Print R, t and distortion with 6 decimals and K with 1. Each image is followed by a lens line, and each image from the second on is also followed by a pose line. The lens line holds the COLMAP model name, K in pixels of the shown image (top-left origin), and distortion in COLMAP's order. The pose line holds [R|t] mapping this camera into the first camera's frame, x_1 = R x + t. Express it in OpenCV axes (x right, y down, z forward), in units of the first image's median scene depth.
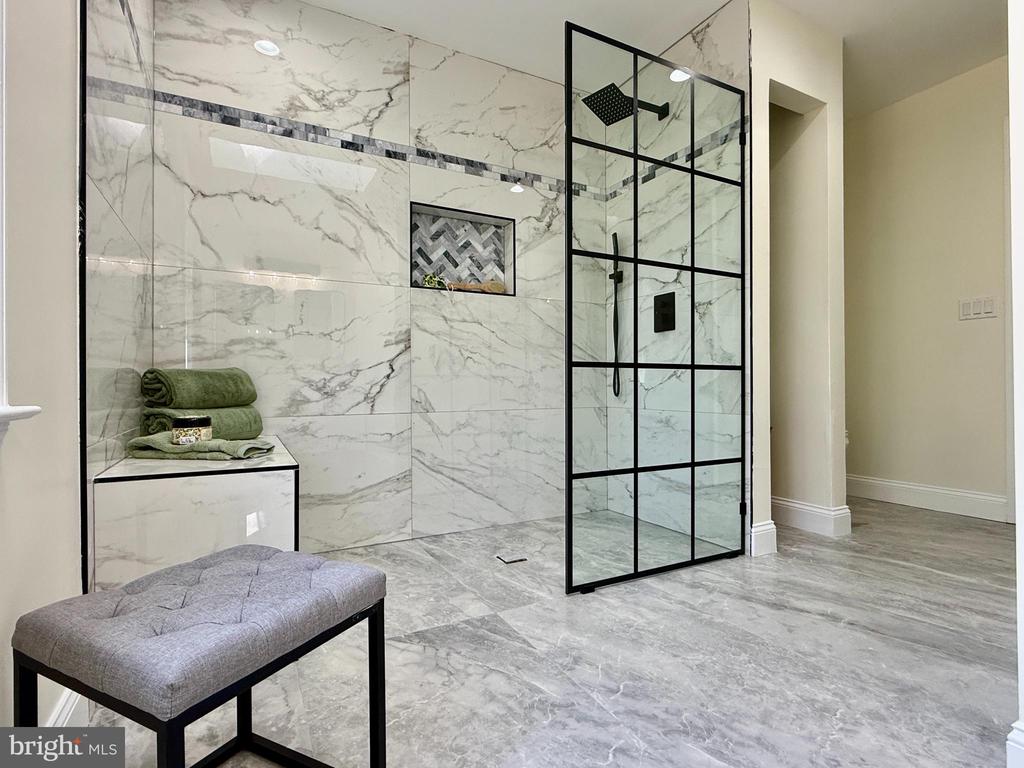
lens RADIAL K [[509.1, 0, 512.4], [0, 509.1, 382.3], [0, 0, 1]] dist [0.000206, -0.002153]
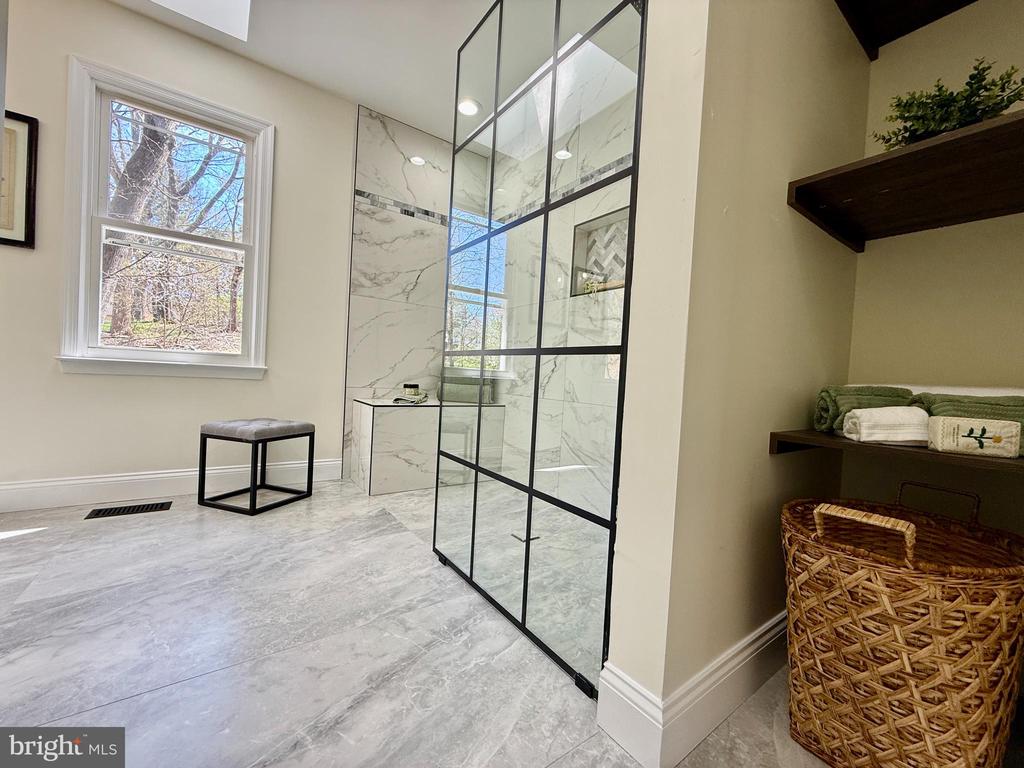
lens RADIAL K [[410.9, 0, 514.3], [0, 410.9, 383.1], [0, 0, 1]] dist [-0.001924, 0.000030]
pose [[0.134675, 0.028645, -0.990476, 1.086529], [-0.049666, 0.998521, 0.022125, 0.002642], [0.989644, 0.046213, 0.135899, 1.073207]]
